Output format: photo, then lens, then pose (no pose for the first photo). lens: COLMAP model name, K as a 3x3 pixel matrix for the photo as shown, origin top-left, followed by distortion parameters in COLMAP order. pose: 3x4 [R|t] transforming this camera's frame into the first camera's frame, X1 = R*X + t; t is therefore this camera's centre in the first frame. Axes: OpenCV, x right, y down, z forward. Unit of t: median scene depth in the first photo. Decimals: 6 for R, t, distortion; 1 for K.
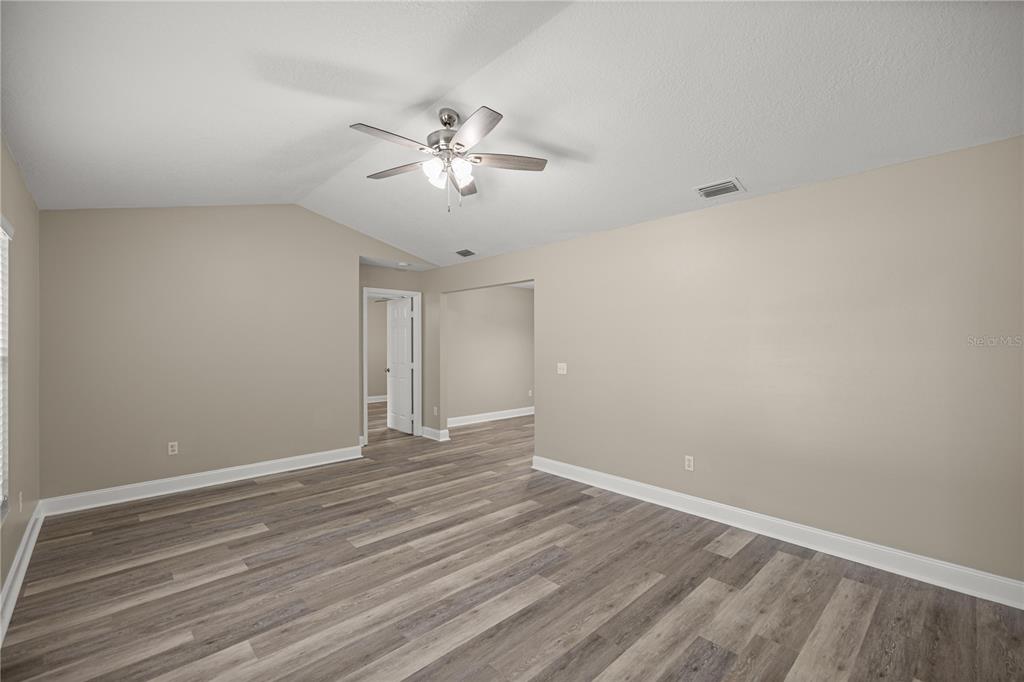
lens RADIAL K [[435.2, 0, 515.4], [0, 435.2, 341.7], [0, 0, 1]] dist [0.003518, -0.000698]
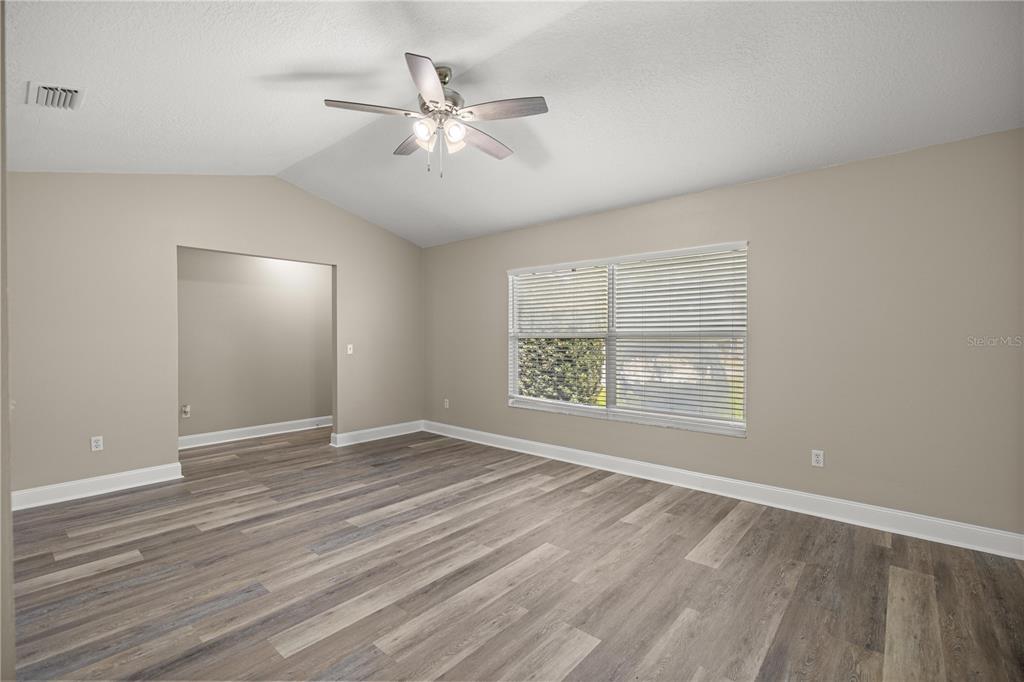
lens RADIAL K [[457.8, 0, 509.9], [0, 457.8, 337.9], [0, 0, 1]] dist [0.000213, 0.000246]
pose [[-0.995834, 0.003616, -0.091114, -0.212490], [0.003604, 0.999993, 0.000297, 0.046259], [0.091115, -0.000033, -0.995840, 2.041096]]
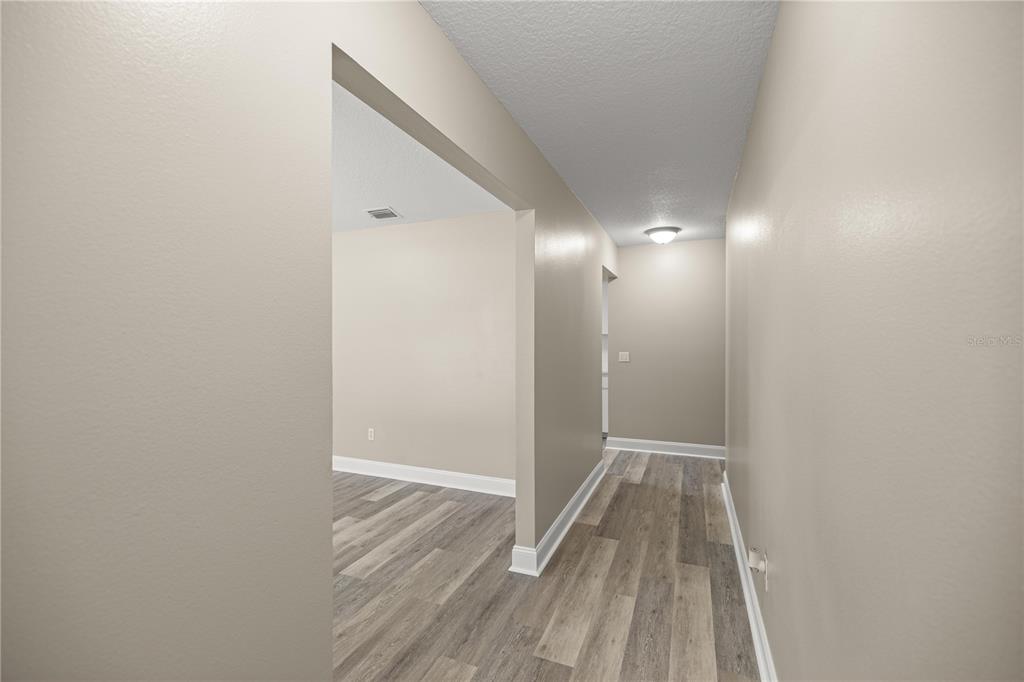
lens RADIAL K [[435.2, 0, 510.5], [0, 435.2, 339.4], [0, 0, 1]] dist [0.003518, -0.000698]
pose [[0.915757, -0.003652, 0.401717, 0.339381], [-0.000142, 0.999956, 0.009413, 0.001847], [-0.401733, -0.008677, 0.915716, -0.345603]]
